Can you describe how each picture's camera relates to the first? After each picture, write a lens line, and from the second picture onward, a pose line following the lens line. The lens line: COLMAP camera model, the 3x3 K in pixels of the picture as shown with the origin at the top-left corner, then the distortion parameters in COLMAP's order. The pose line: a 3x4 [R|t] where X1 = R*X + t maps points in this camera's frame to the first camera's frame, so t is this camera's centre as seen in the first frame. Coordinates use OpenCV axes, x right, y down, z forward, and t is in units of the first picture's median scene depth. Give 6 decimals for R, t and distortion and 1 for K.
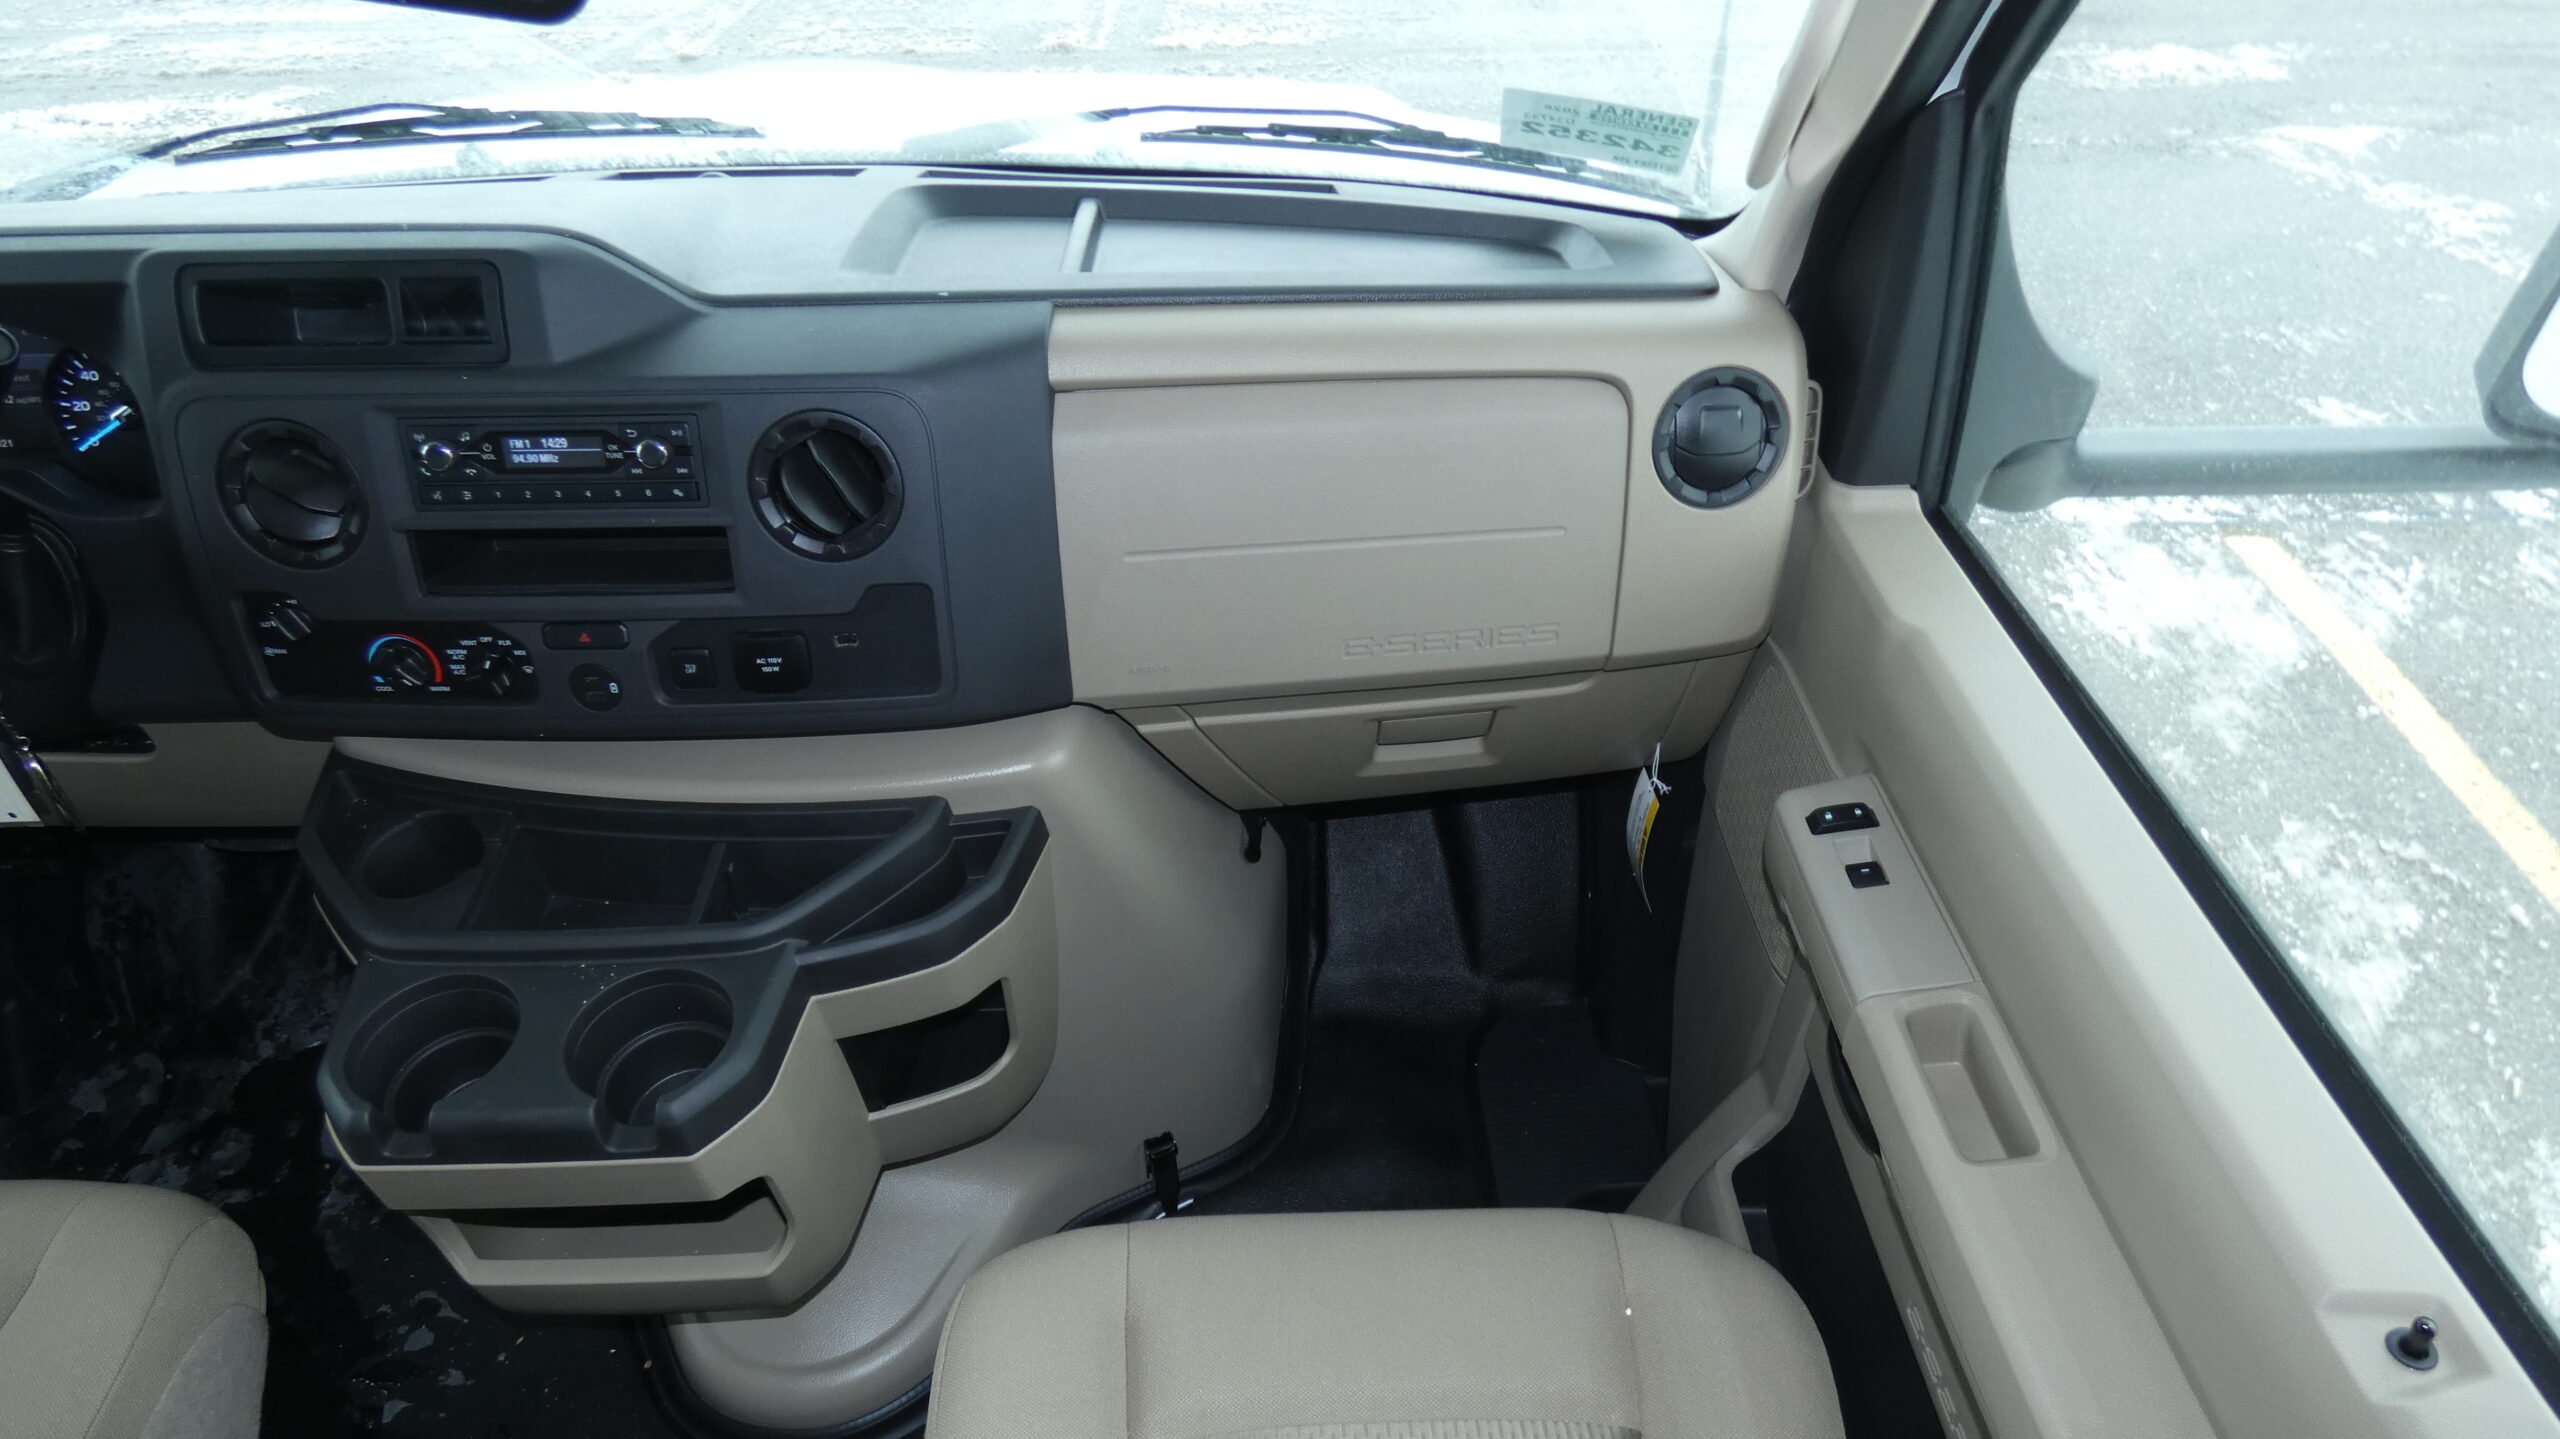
lens RADIAL K [[1519.8, 0, 1290.3], [0, 1519.8, 721.9], [0, 0, 1]] dist [-0.006437, 0.000682]
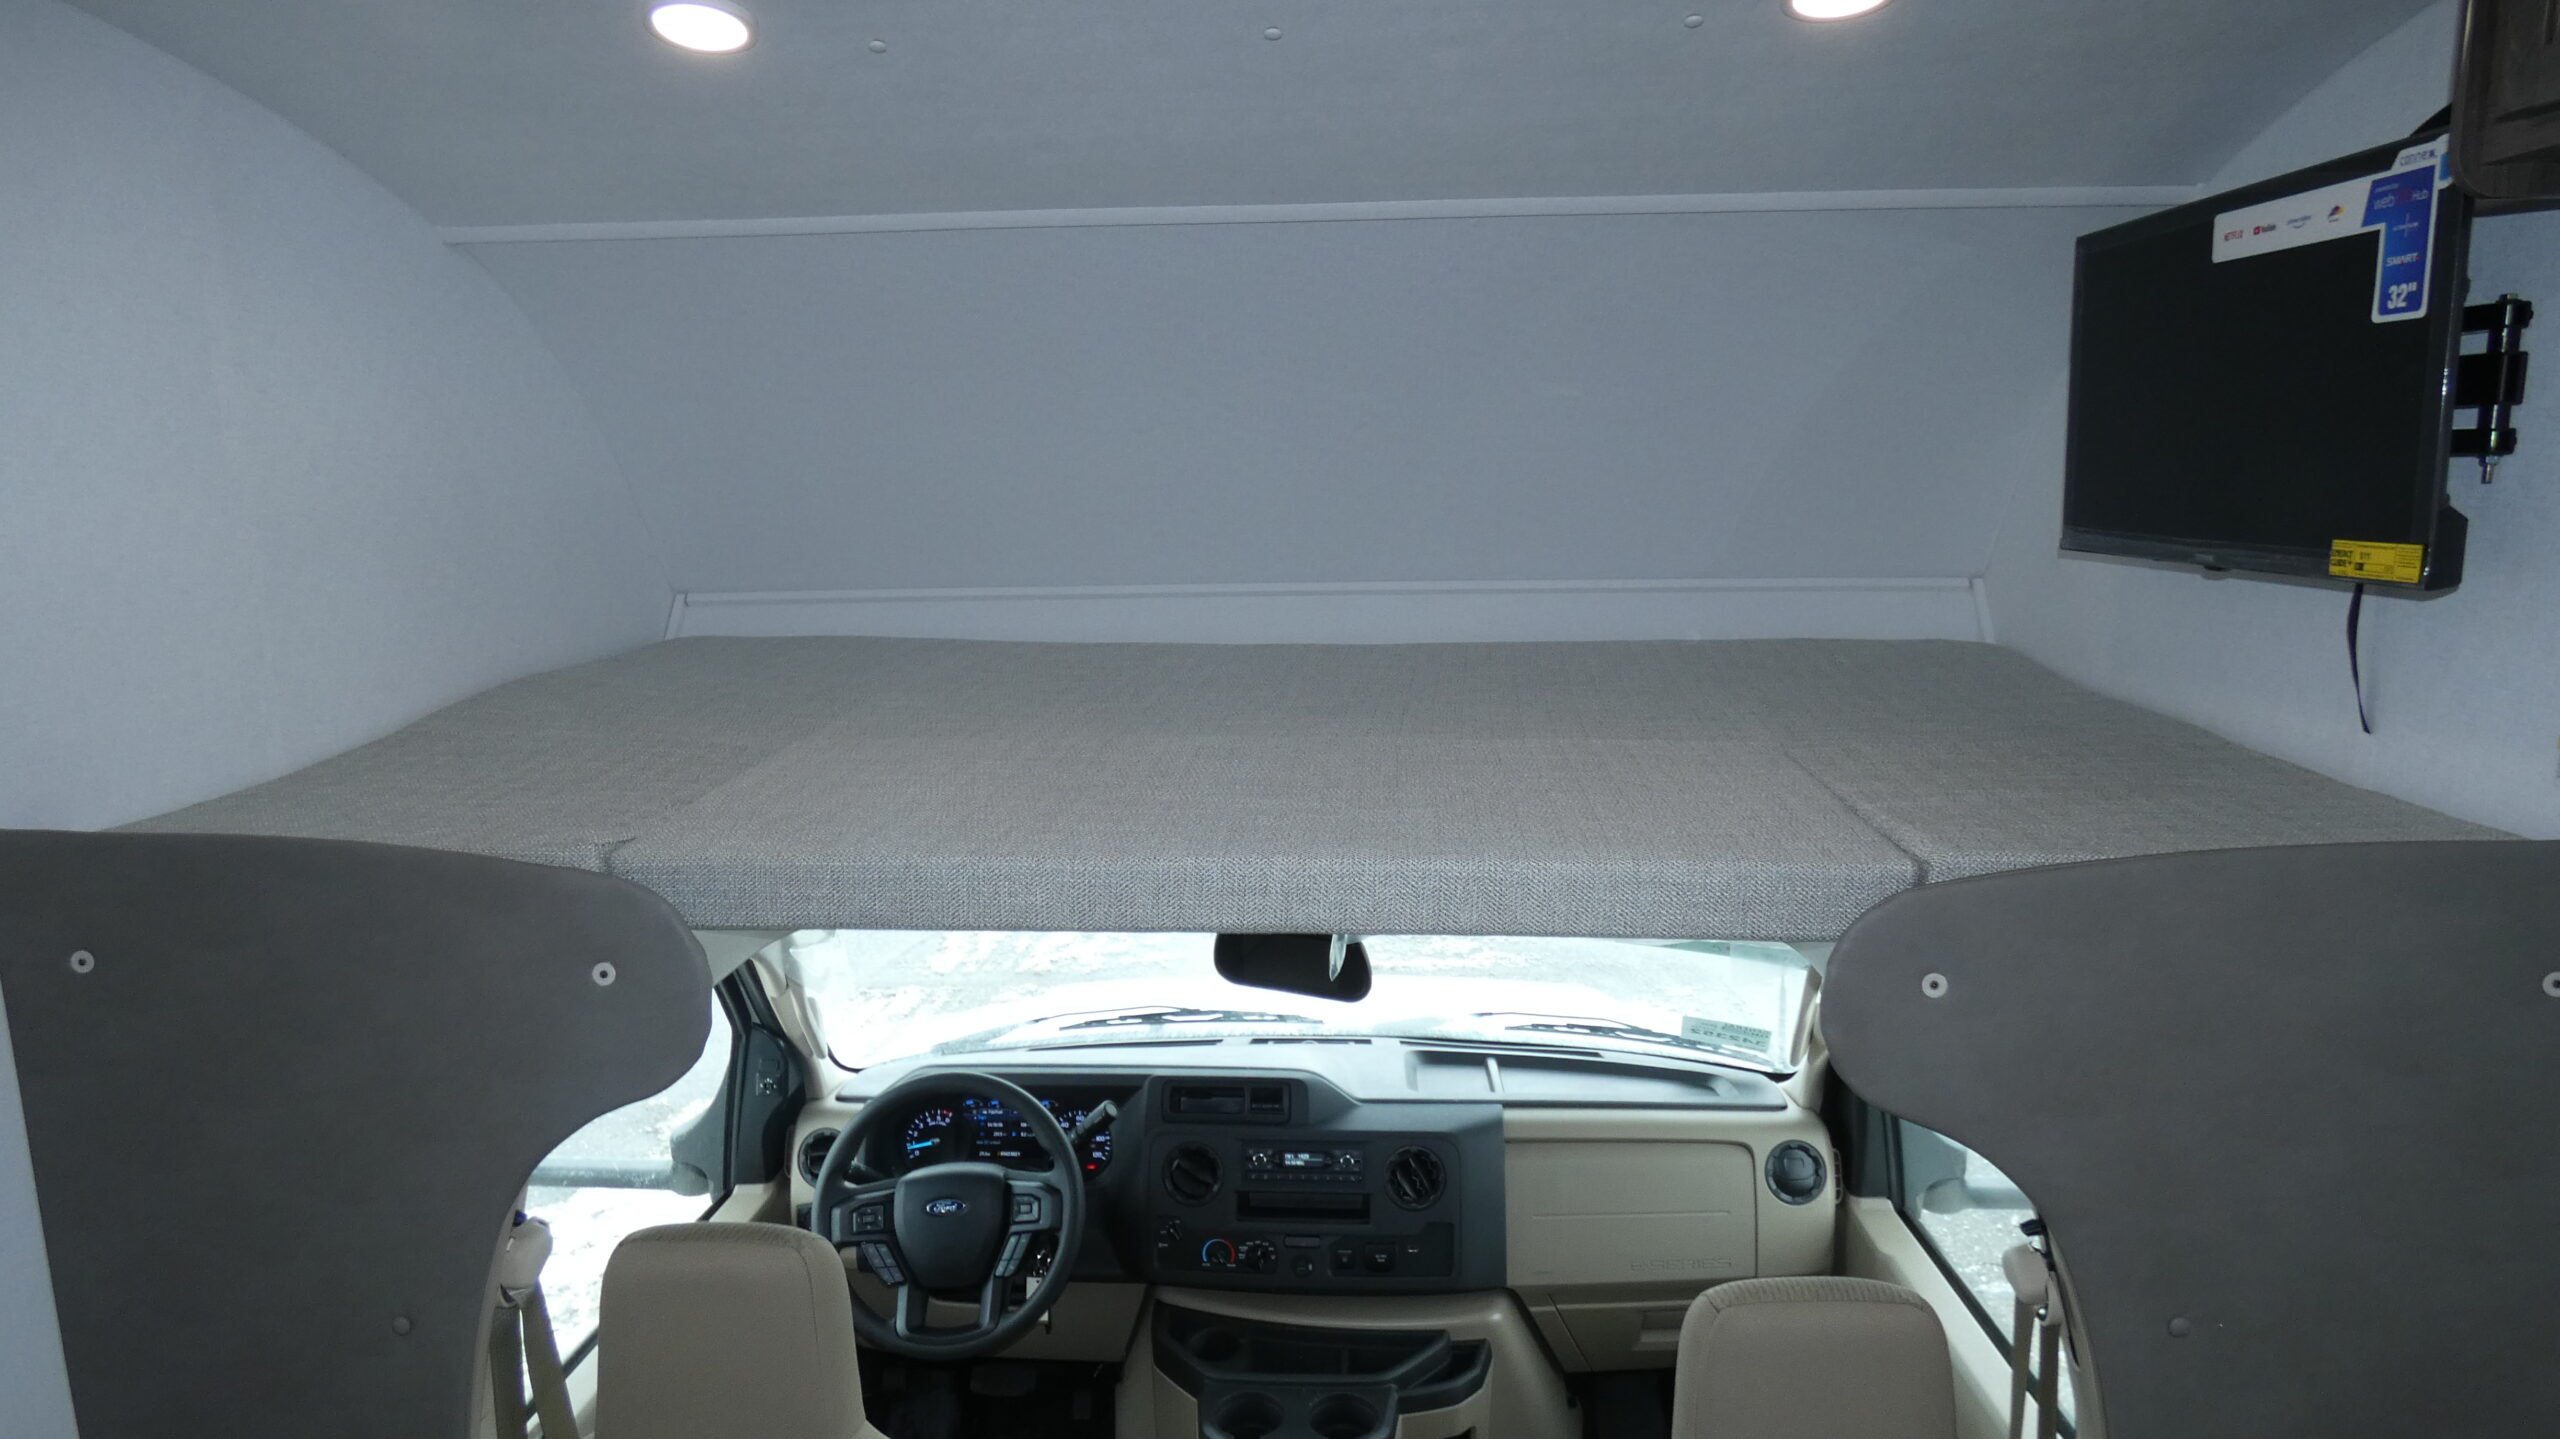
lens RADIAL K [[1519.8, 0, 1278.2], [0, 1519.8, 705.9], [0, 0, 1]] dist [-0.006437, 0.000682]
pose [[0.995745, 0.002891, -0.092107, -0.267354], [-0.049062, 0.862705, -0.503322, 0.375060], [0.078006, 0.505699, 0.859176, -1.301734]]
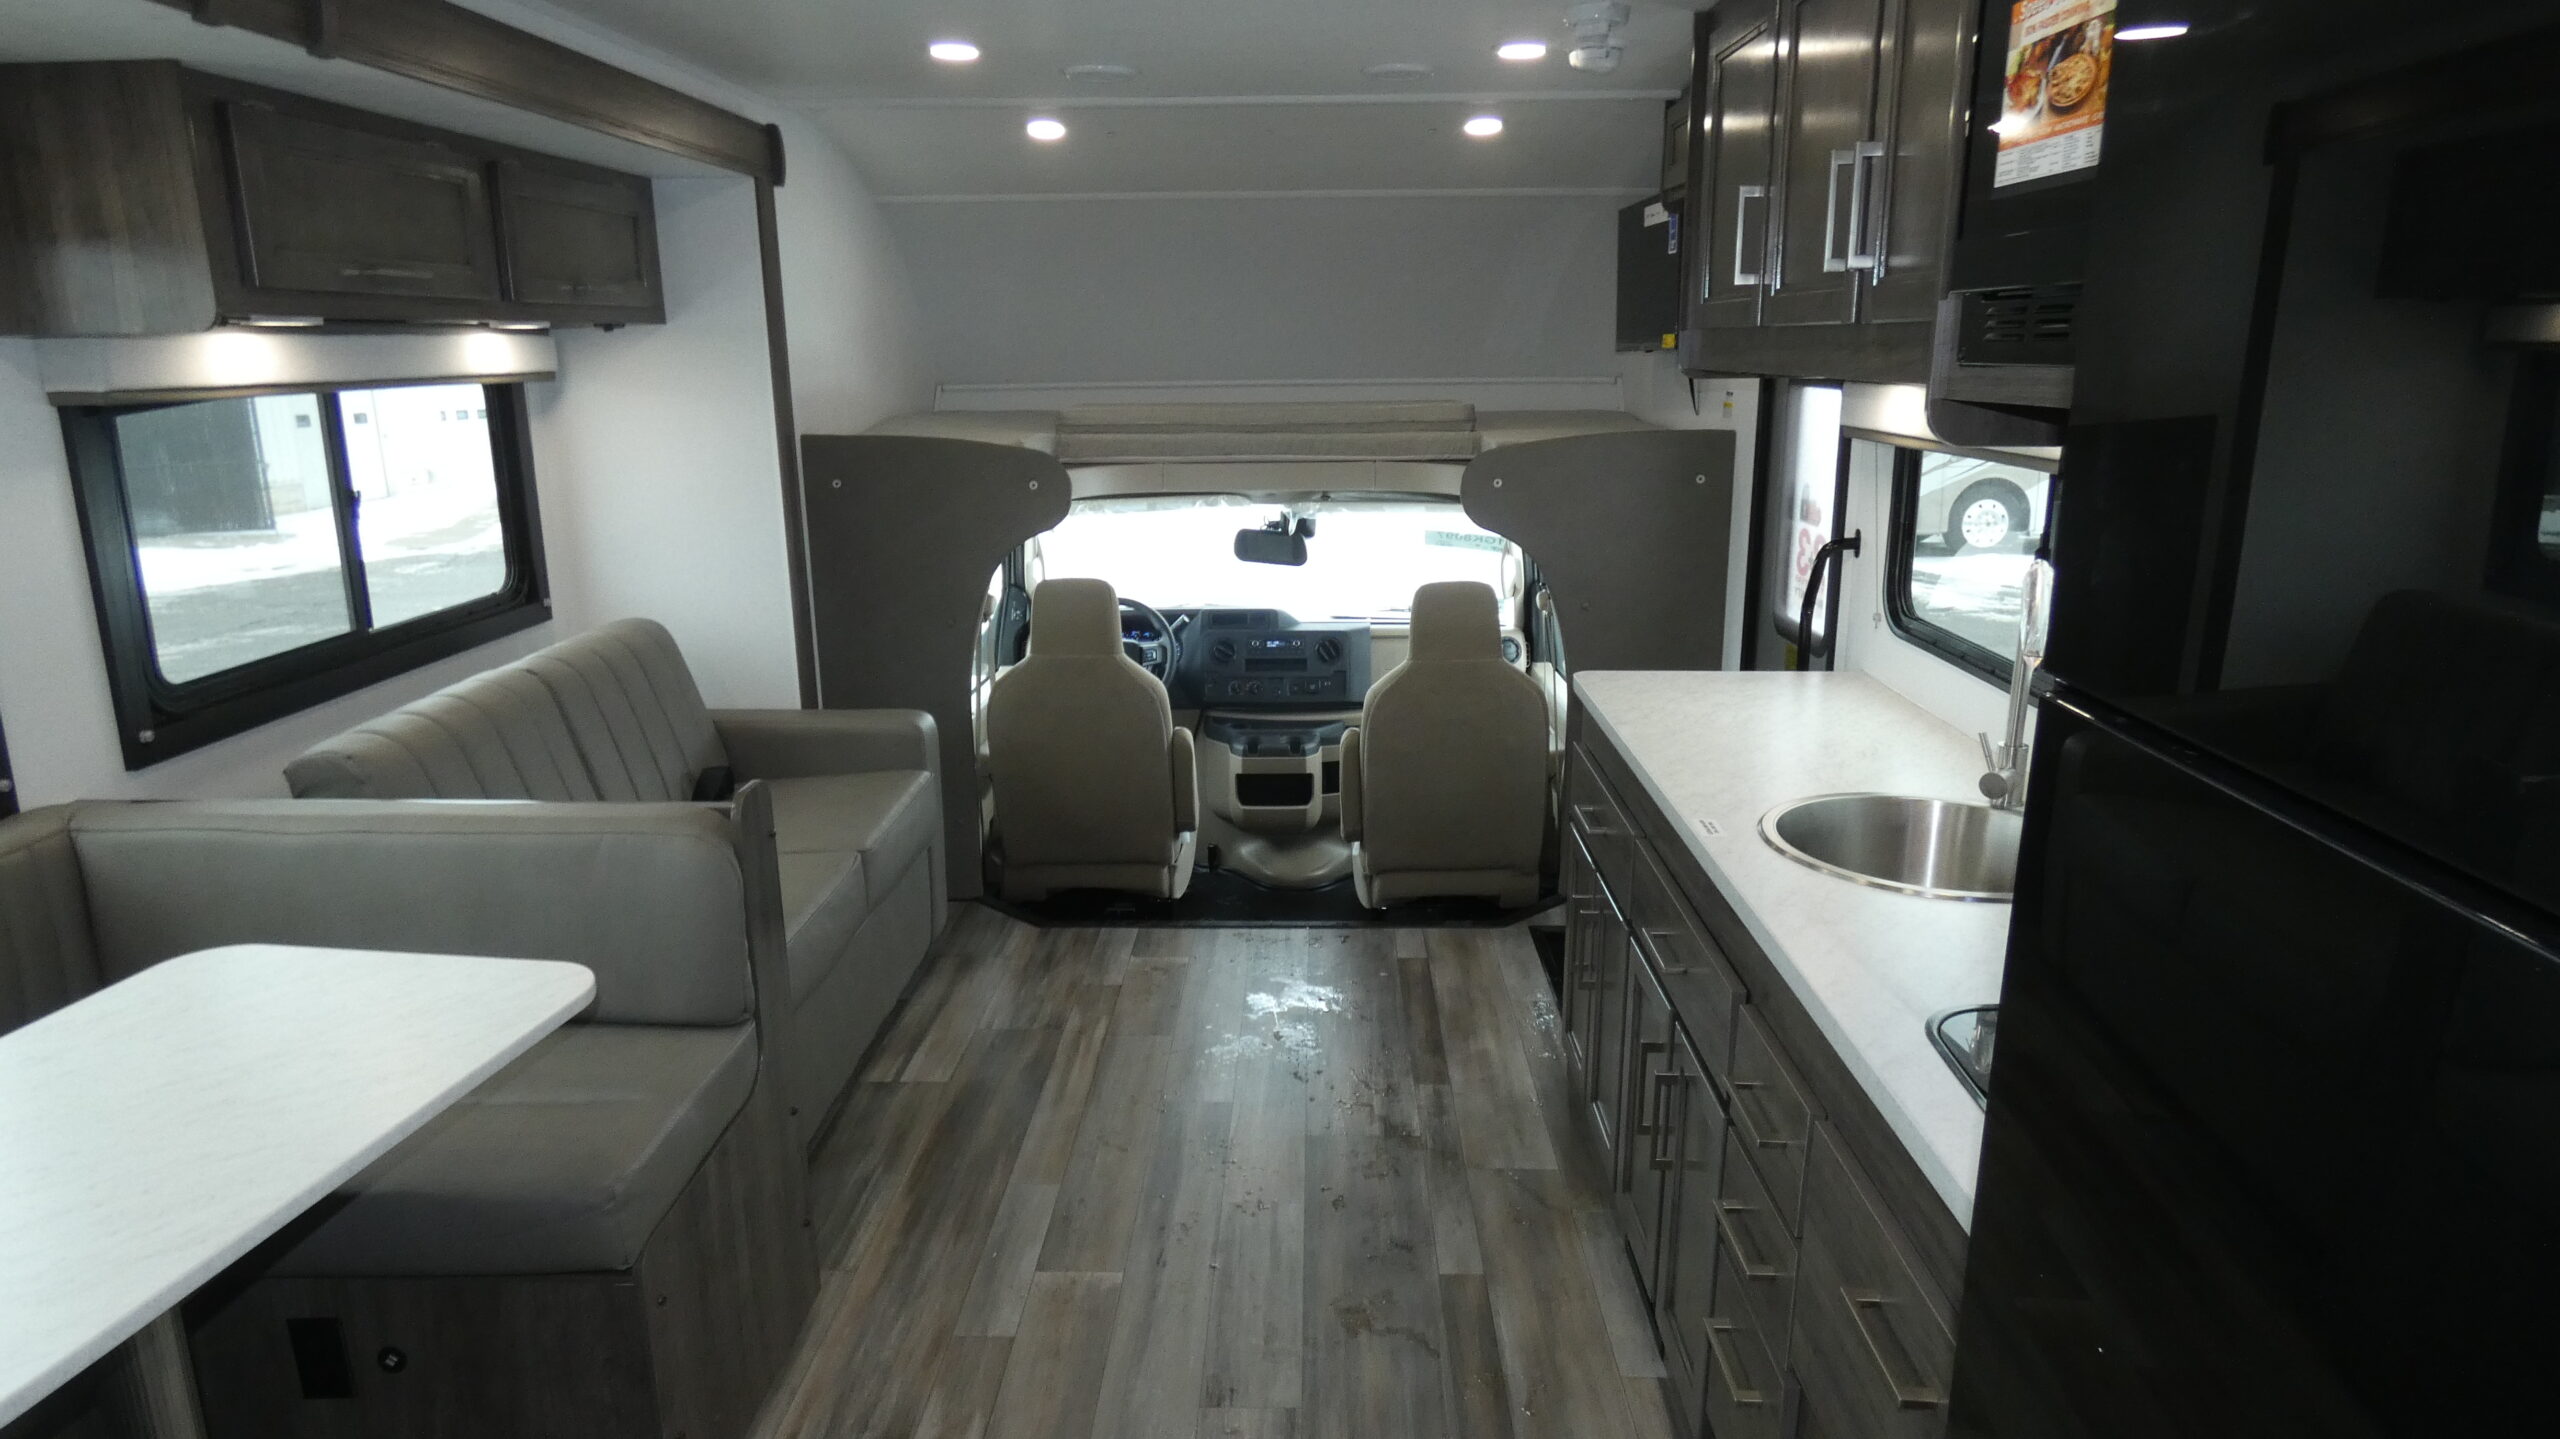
lens RADIAL K [[1519.8, 0, 1273.2], [0, 1519.8, 720.1], [0, 0, 1]] dist [-0.006437, 0.000682]
pose [[0.997699, 0.011512, -0.066813, -0.127491], [-0.039349, 0.900833, -0.432378, 2.040359], [0.055210, 0.434012, 0.899214, -3.154193]]
